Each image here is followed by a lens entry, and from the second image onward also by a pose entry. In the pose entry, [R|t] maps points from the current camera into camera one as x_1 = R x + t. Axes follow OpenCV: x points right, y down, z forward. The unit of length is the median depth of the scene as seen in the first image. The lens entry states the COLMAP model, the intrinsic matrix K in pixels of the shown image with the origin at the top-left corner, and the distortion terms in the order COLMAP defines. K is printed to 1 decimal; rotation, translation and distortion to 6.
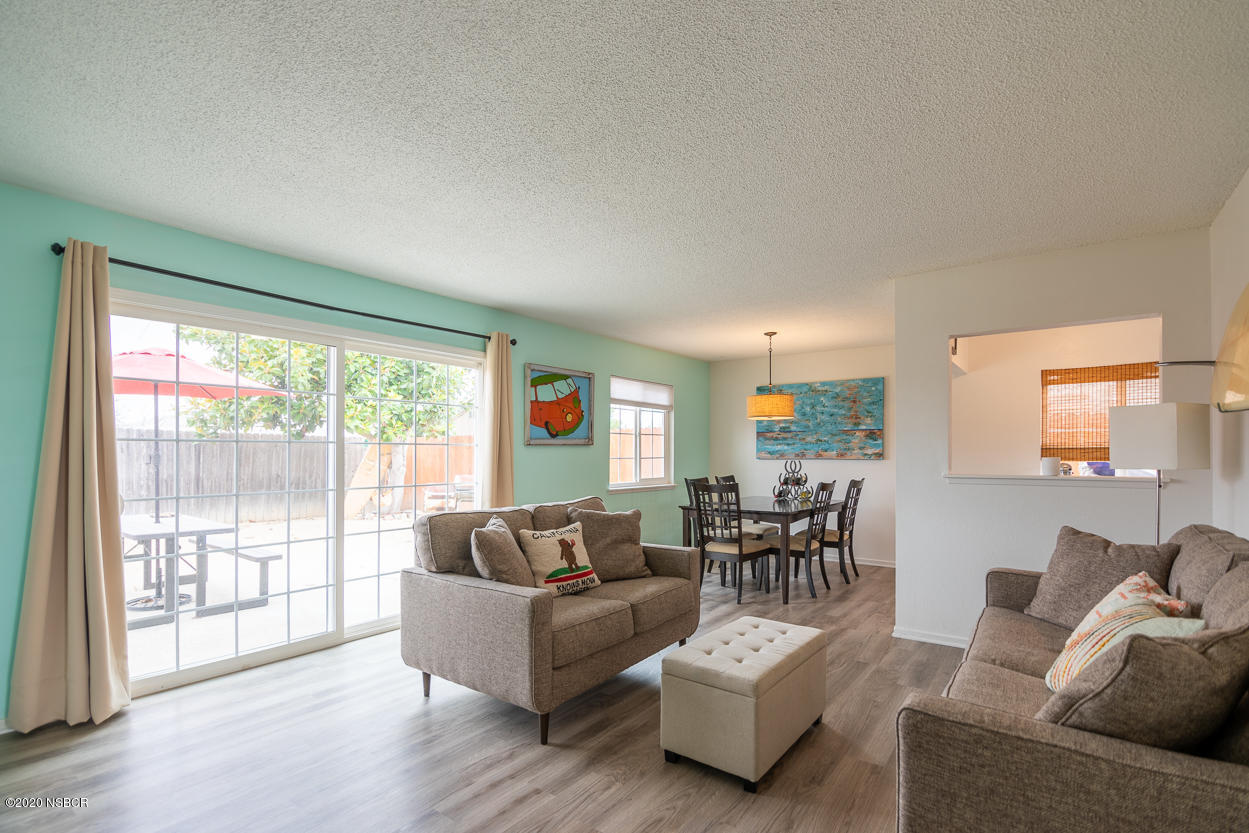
lens RADIAL K [[586.5, 0, 626.1], [0, 586.5, 460.6], [0, 0, 1]] dist [-0.003380, -0.000684]
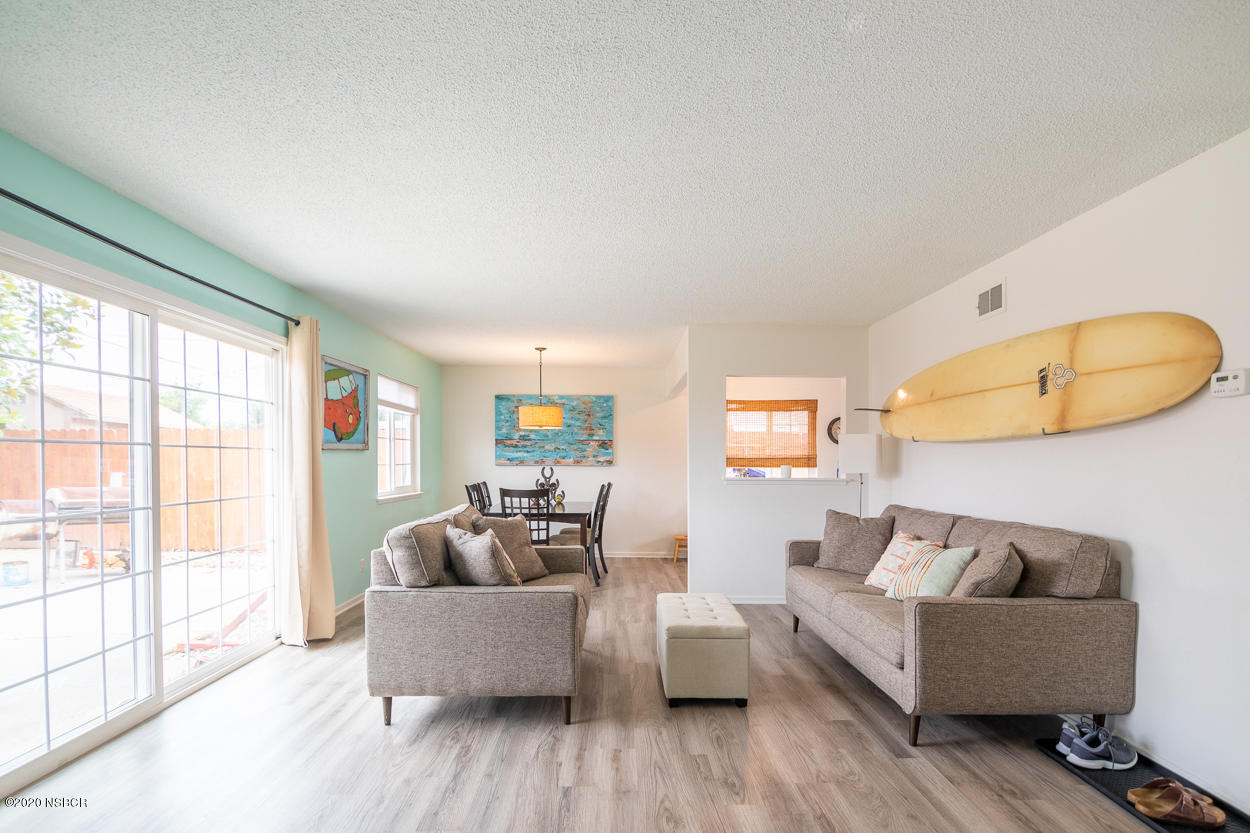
lens RADIAL K [[625.4, 0, 623.1], [0, 625.4, 474.3], [0, 0, 1]] dist [0.000168, -0.000185]
pose [[0.793940, -0.007502, 0.607950, -0.351389], [-0.000733, 0.999911, 0.013296, -0.002590], [-0.607996, -0.011002, 0.793864, 0.000610]]
